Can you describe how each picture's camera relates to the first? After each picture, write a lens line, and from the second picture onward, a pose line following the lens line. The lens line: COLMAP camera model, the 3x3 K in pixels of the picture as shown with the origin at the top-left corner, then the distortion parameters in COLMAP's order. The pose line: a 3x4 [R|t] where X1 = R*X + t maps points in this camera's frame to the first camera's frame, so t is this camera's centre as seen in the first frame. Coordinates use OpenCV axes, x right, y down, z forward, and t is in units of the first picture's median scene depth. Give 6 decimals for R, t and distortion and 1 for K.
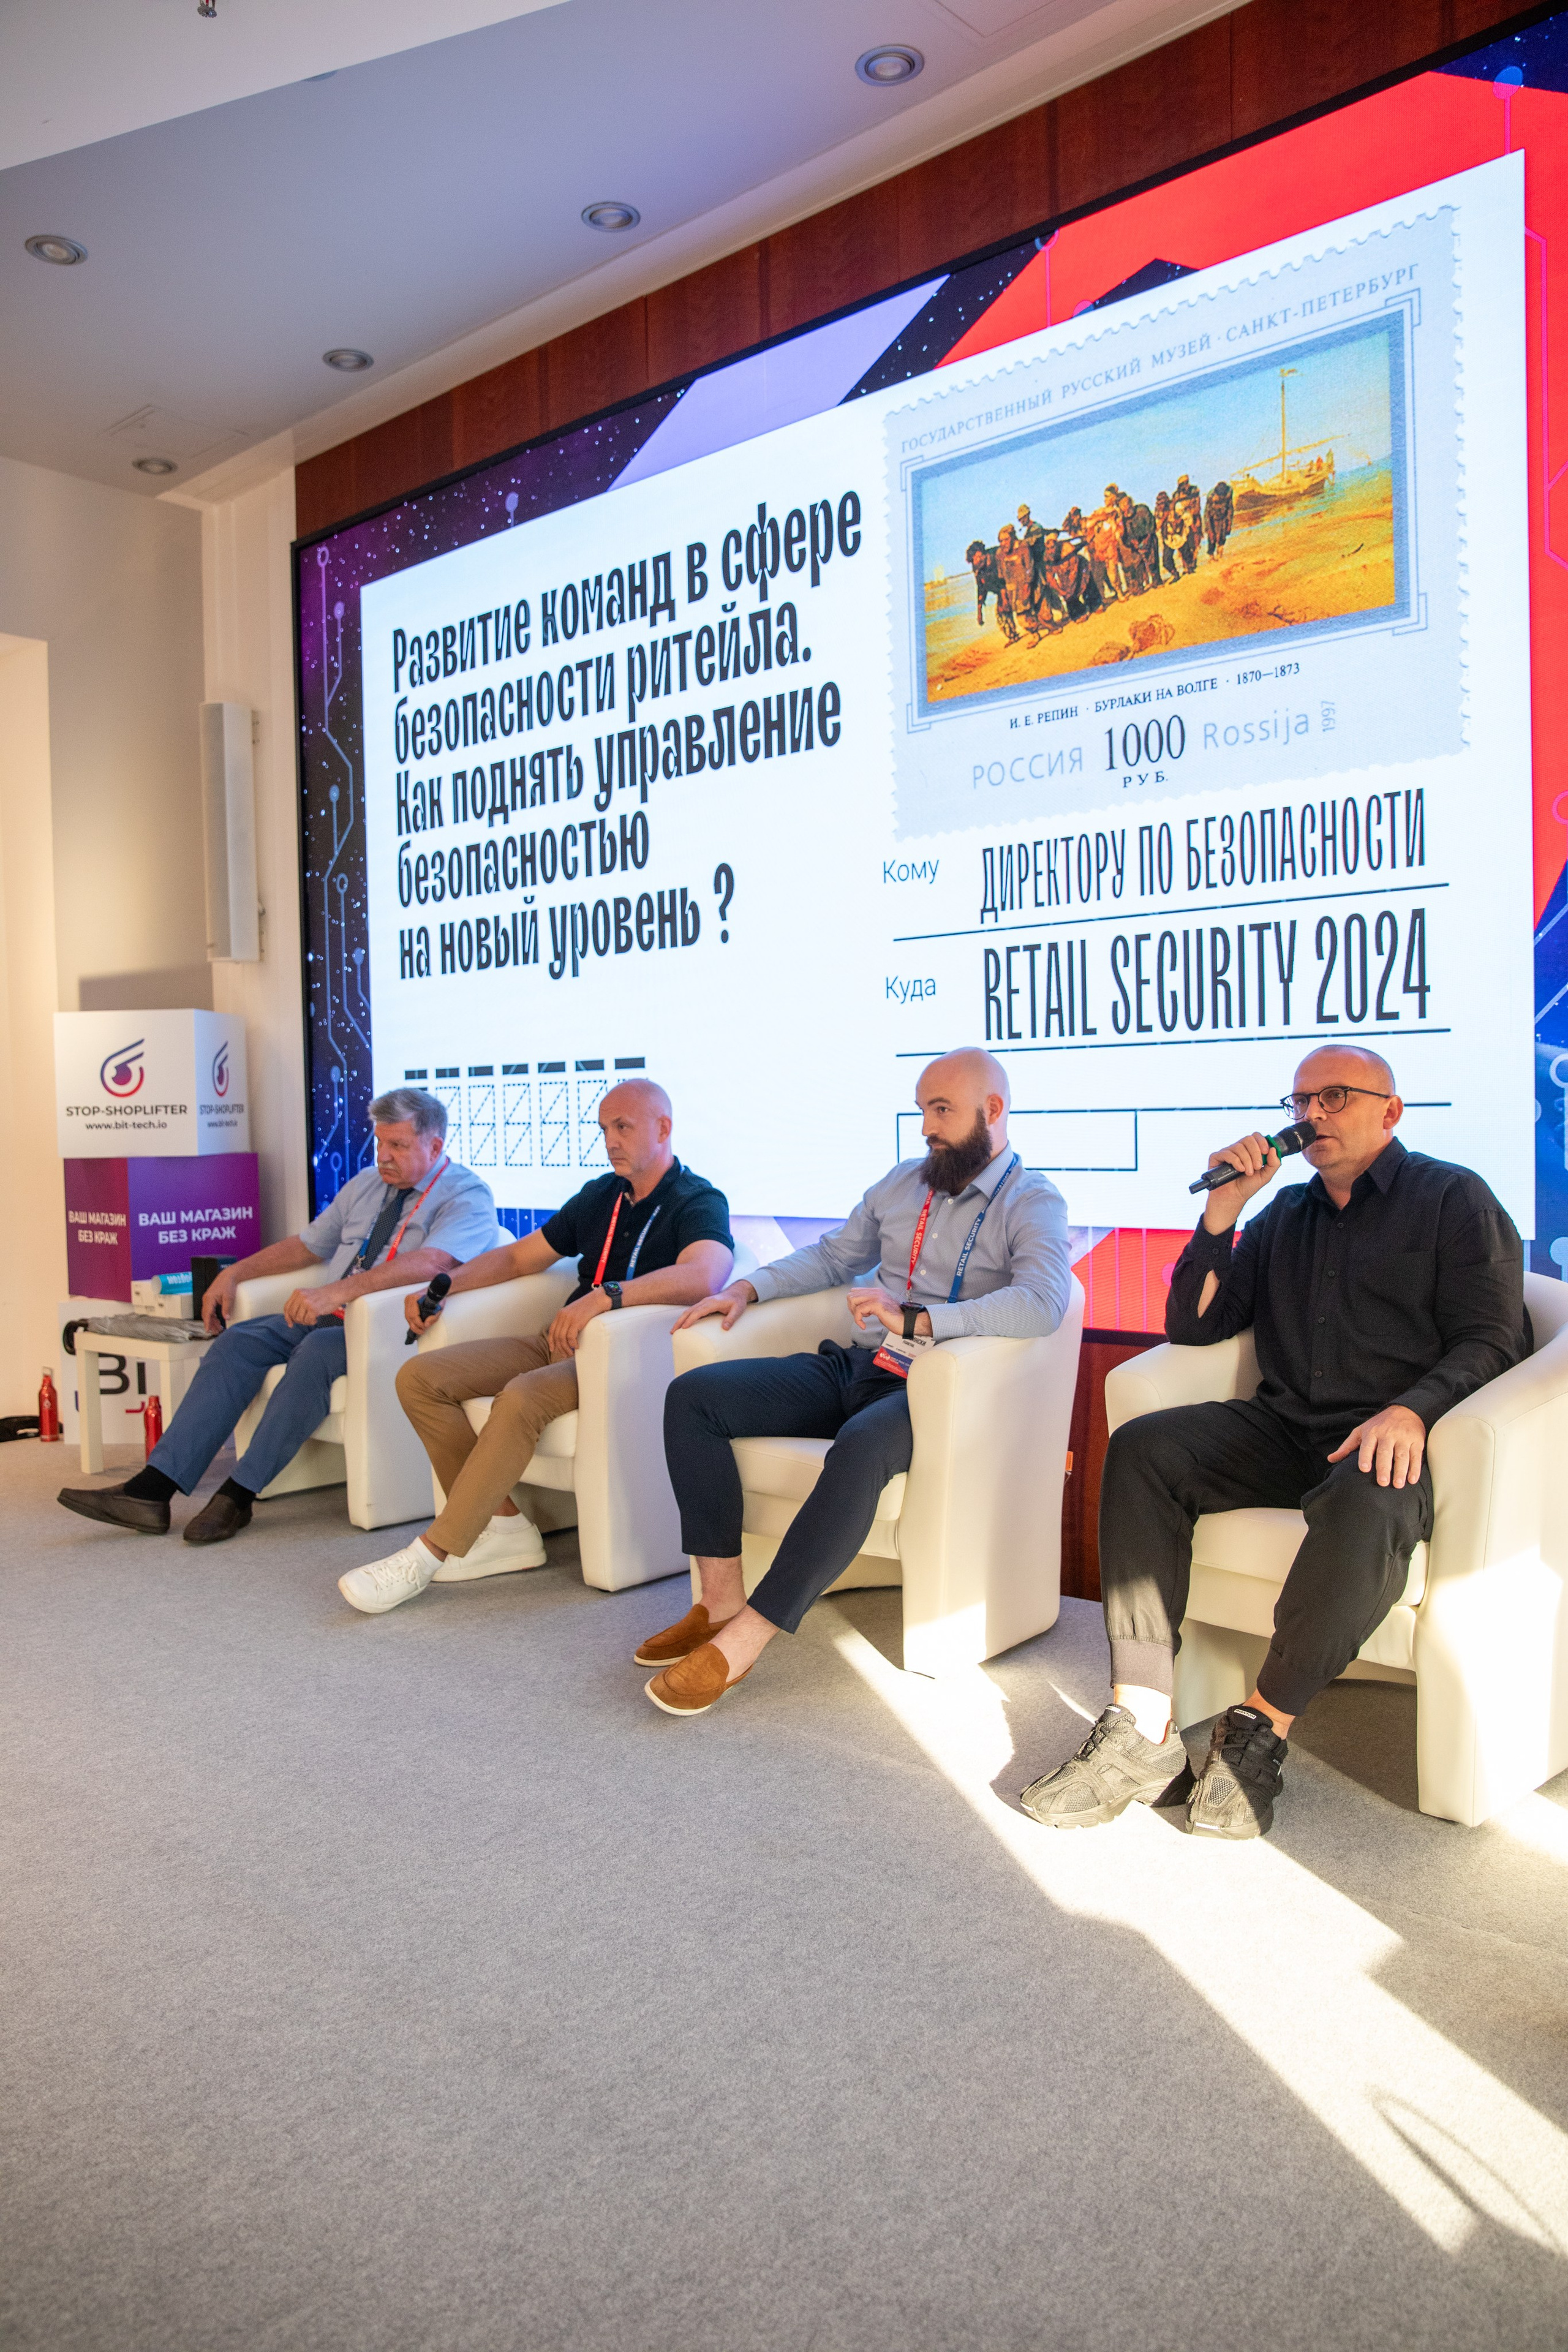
lens RADIAL K [[1723.0, 0, 764.5], [0, 1723.0, 1192.4], [0, 0, 1]] dist [-0.075864, 0.058982]
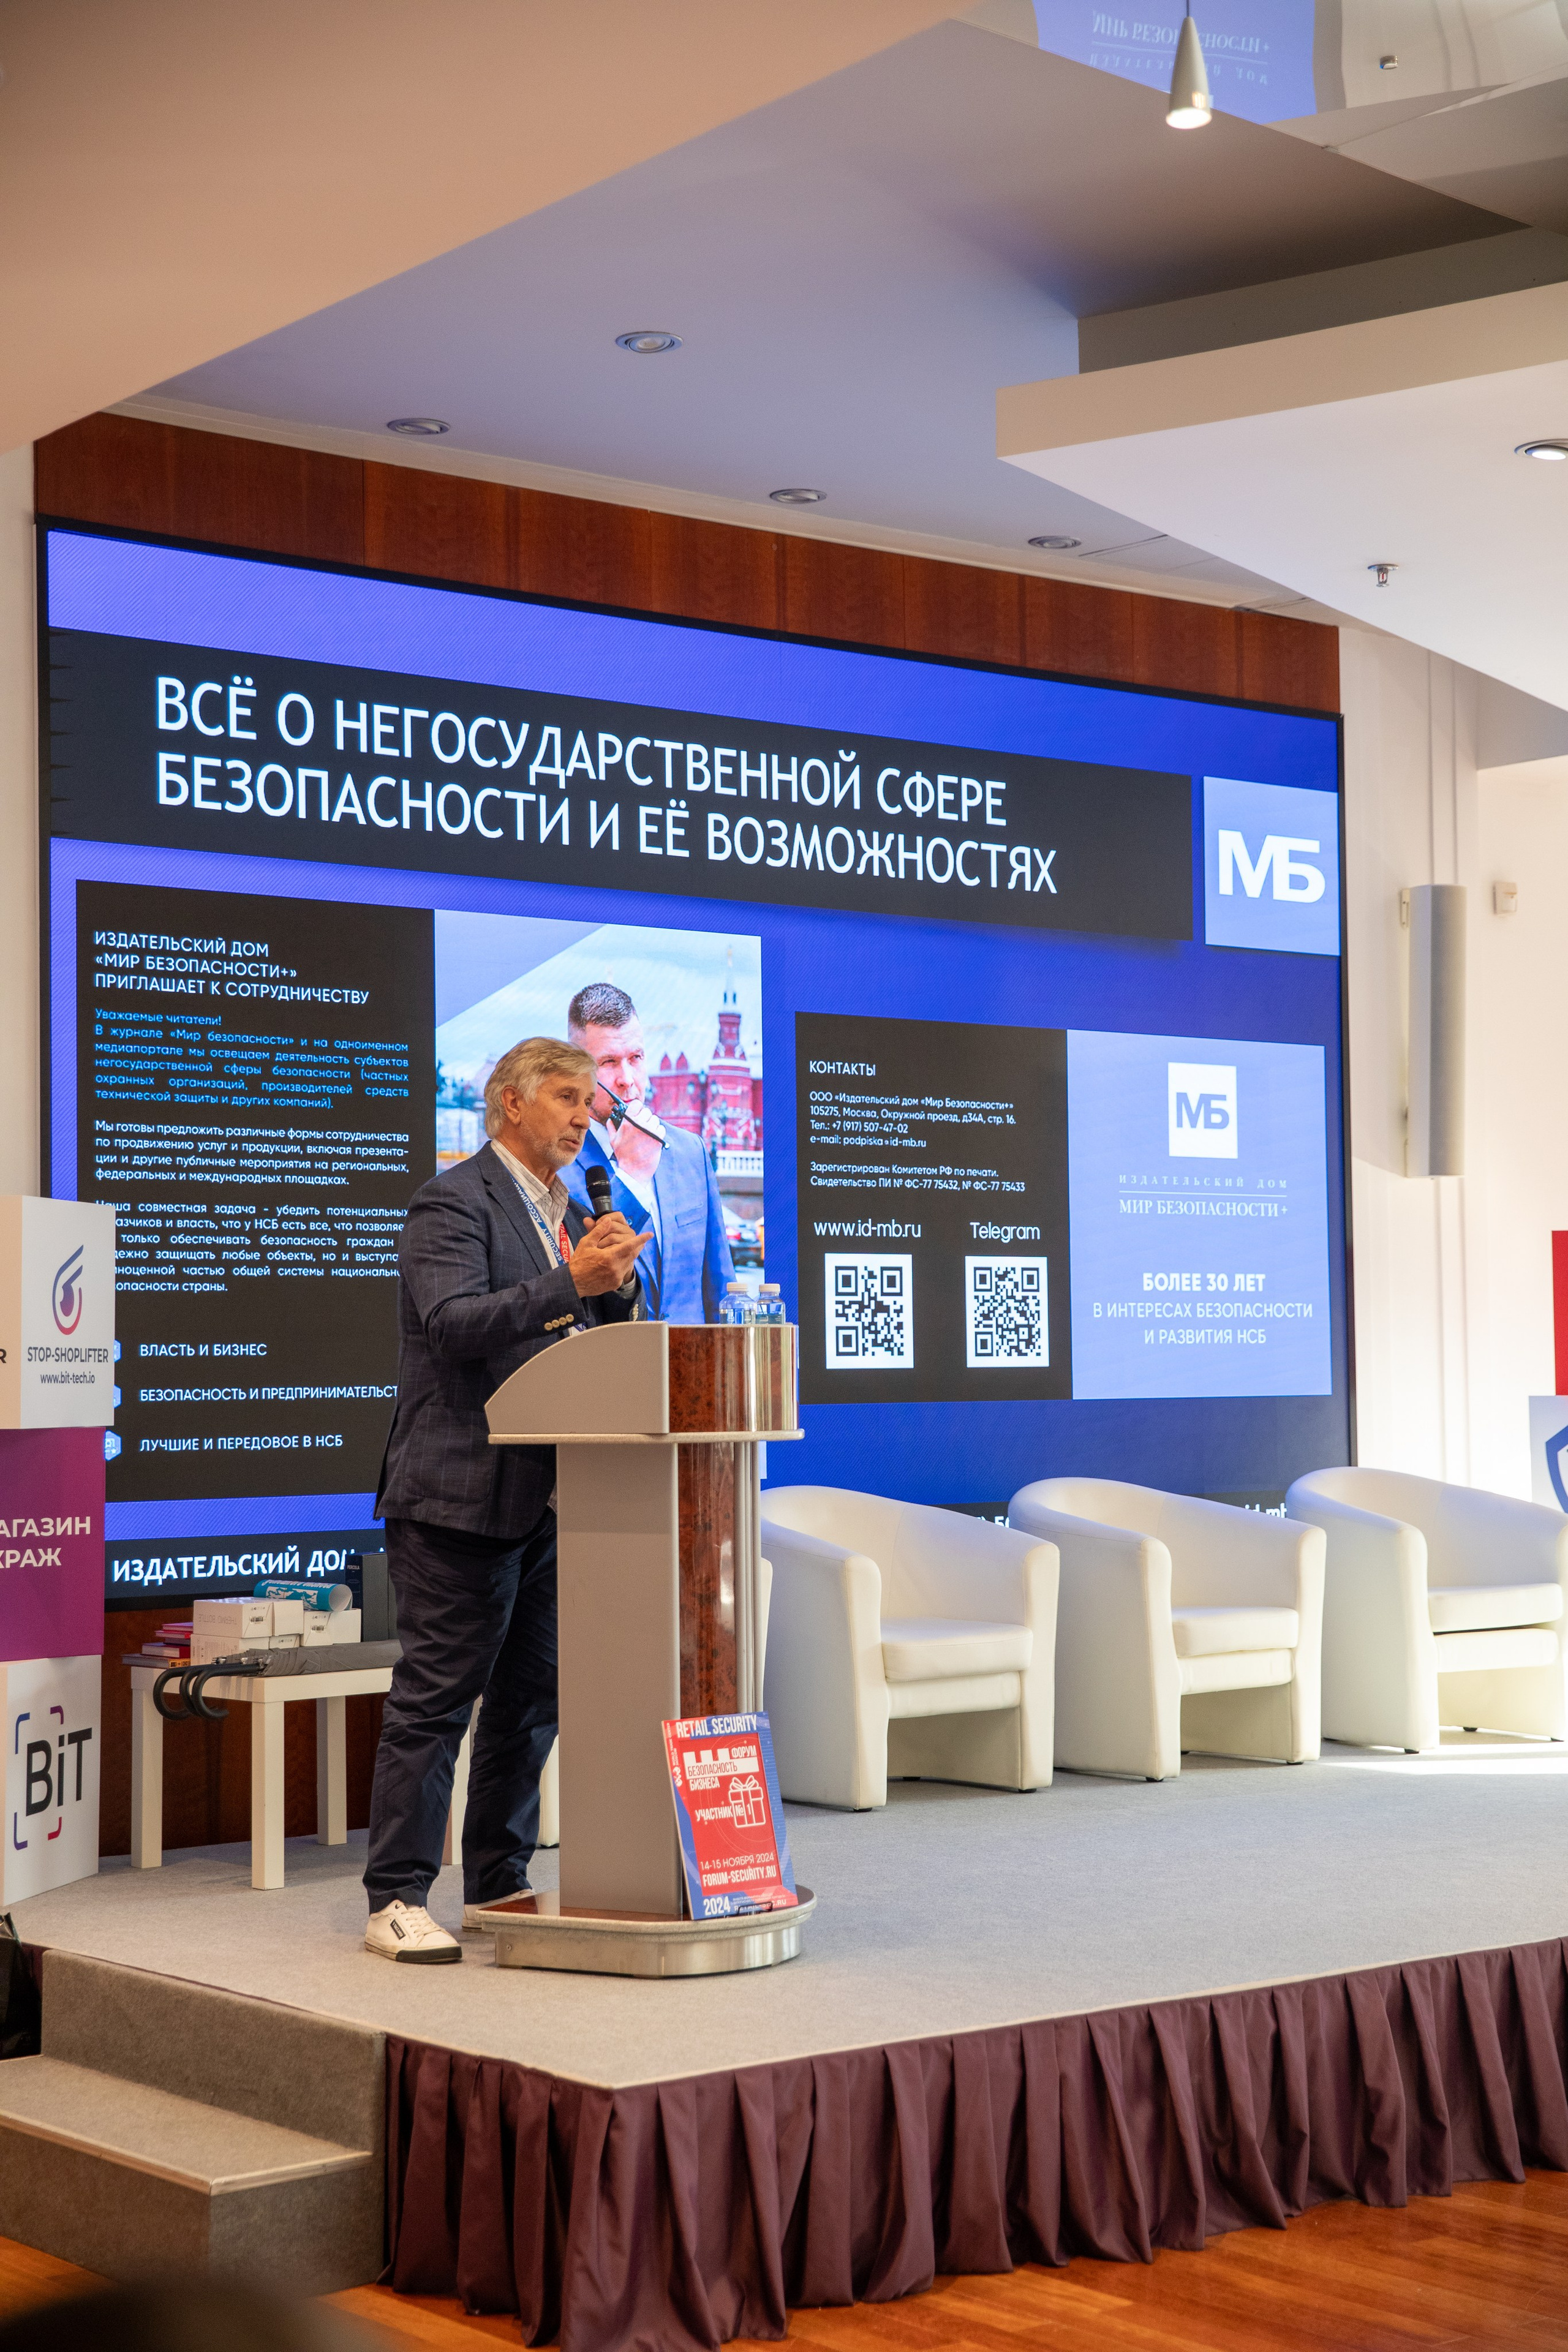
lens RADIAL K [[3584.2, 0, 772.3], [0, 3584.2, 1206.3], [0, 0, 1]] dist [0.137681, 0.000000]
pose [[0.170533, 0.065052, 0.983202, -2.394952], [0.054354, 0.995678, -0.075305, 0.018380], [-0.983852, 0.066283, 0.166260, 0.732559]]
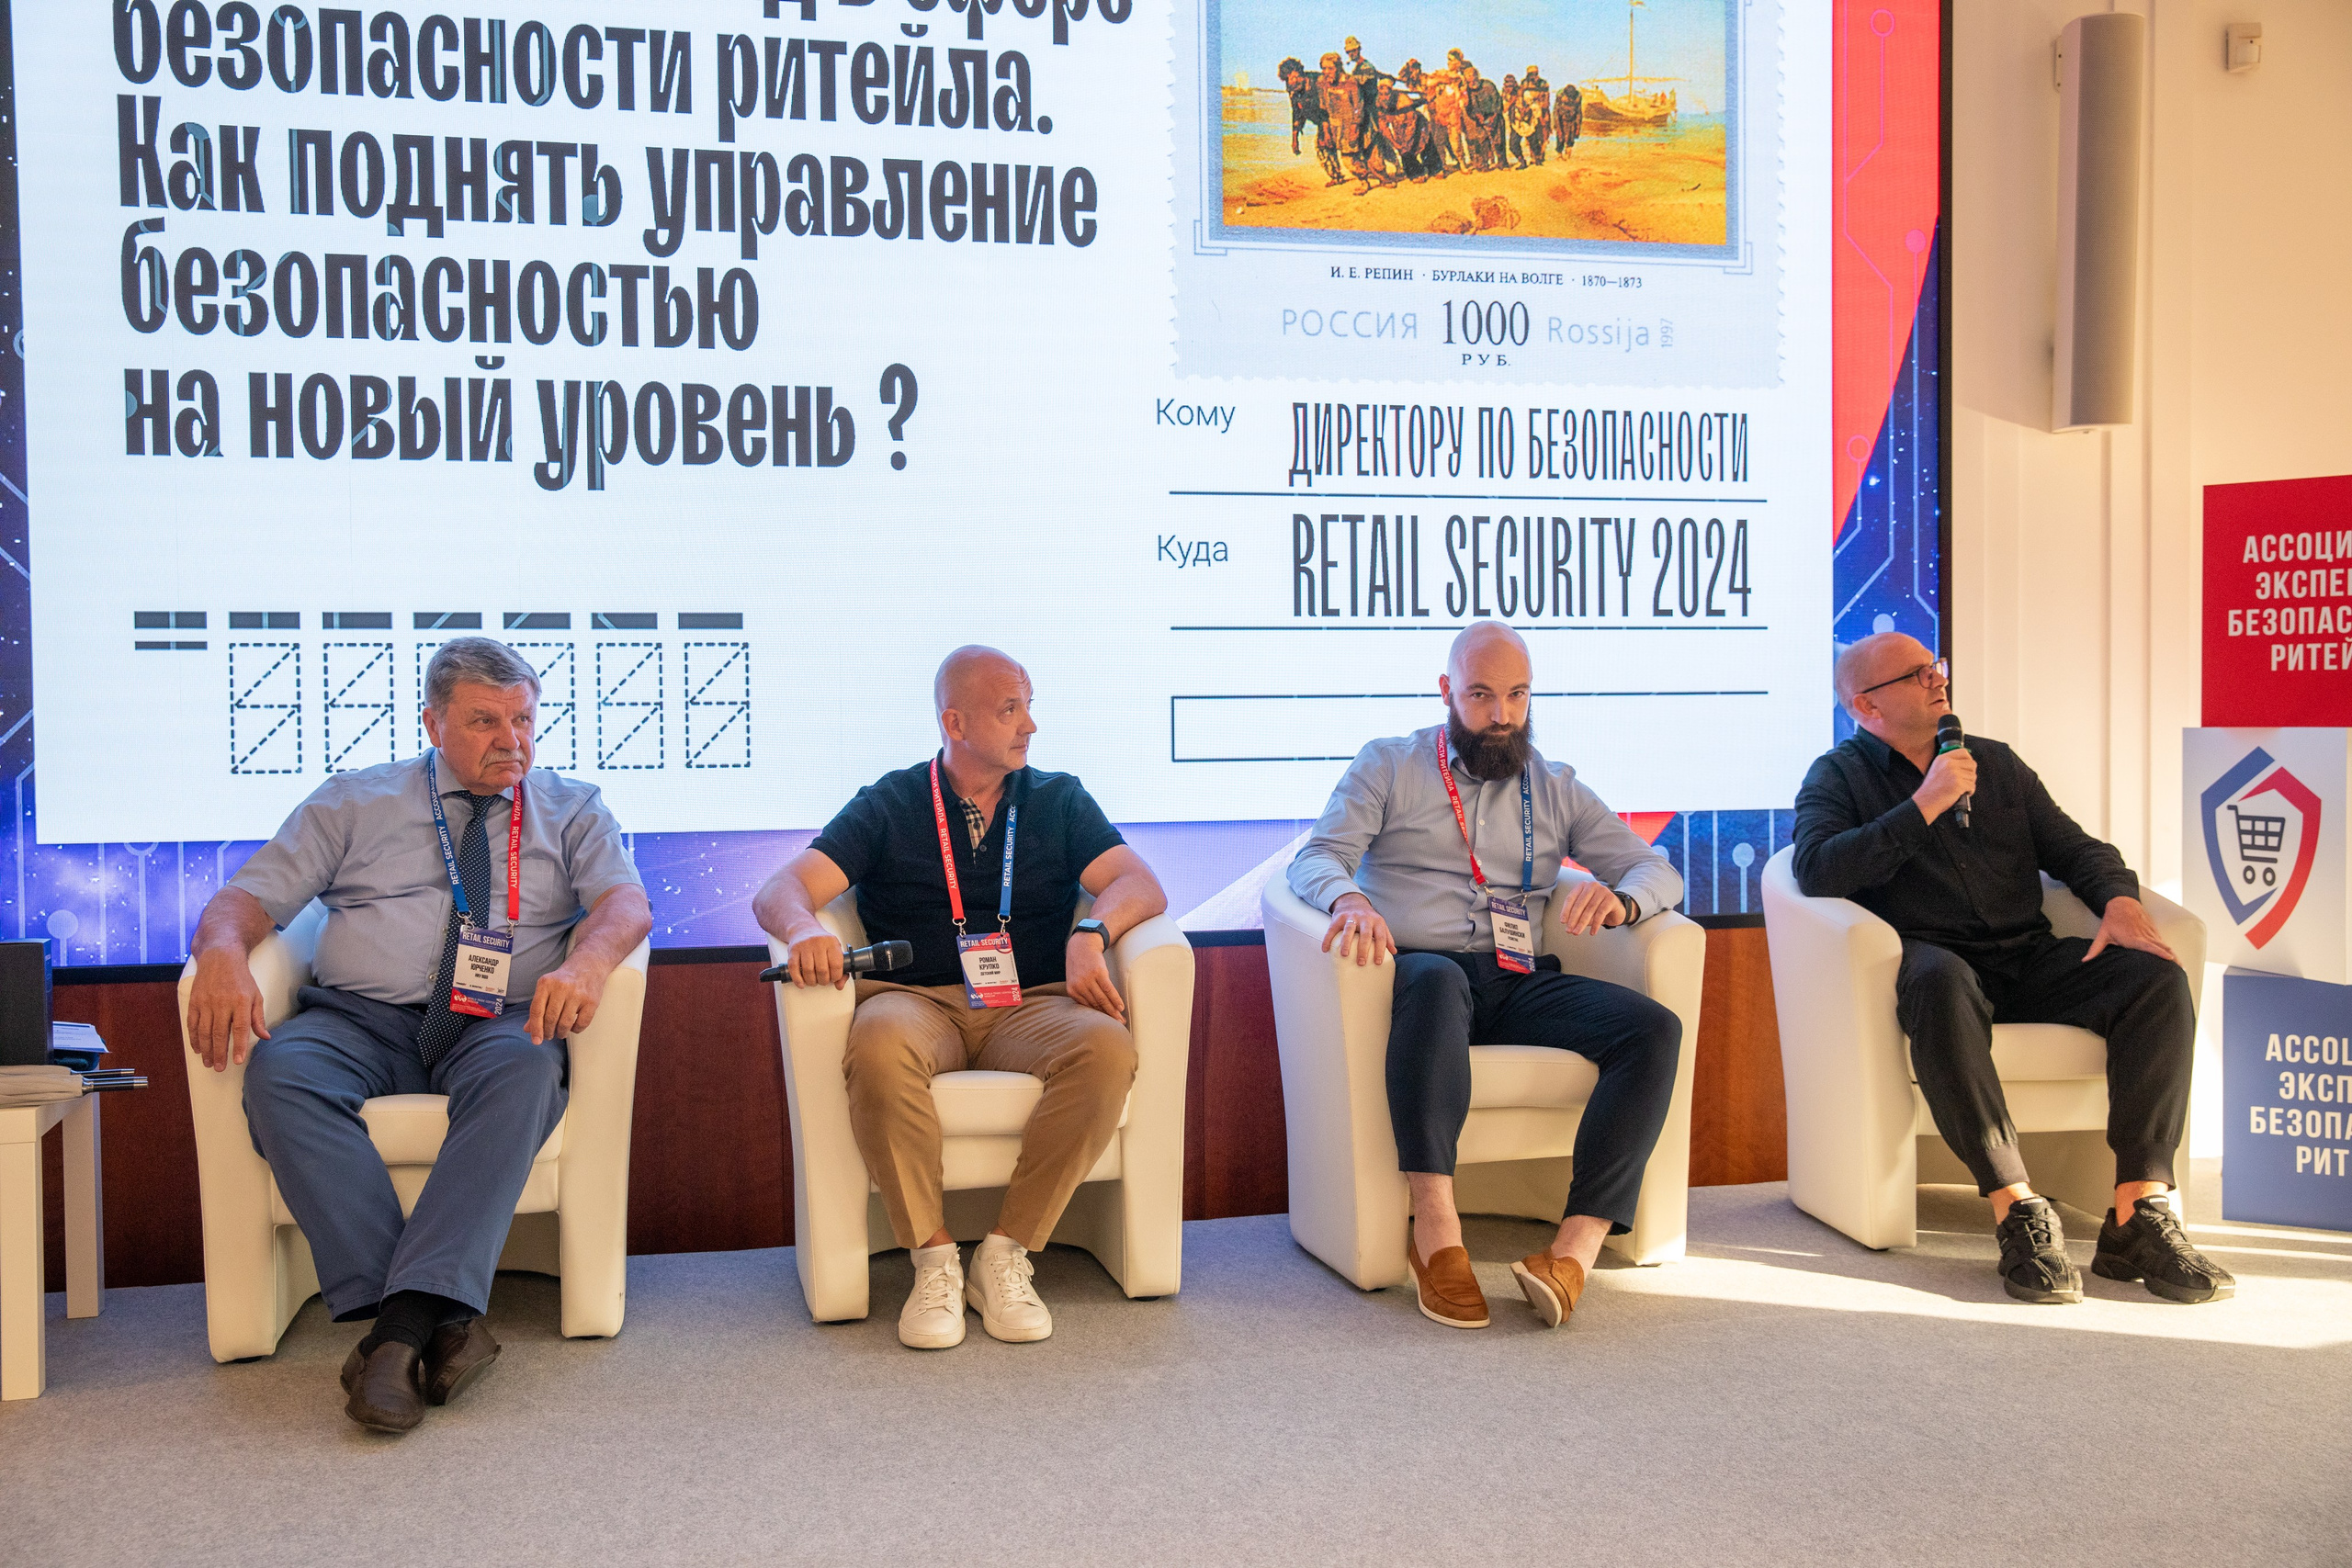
lens RADIAL K [[2231.1, 0, 1169.7], [0, 2231.1, 793.1], [0, 0, 1]] dist [0.002194, 0.000000]
pose [[0.568943, -0.010033, 0.822316, -0.890034], [0.035728, 0.999283, -0.012527, 0.016852], [-0.821601, 0.036506, 0.568893, 0.402287]]
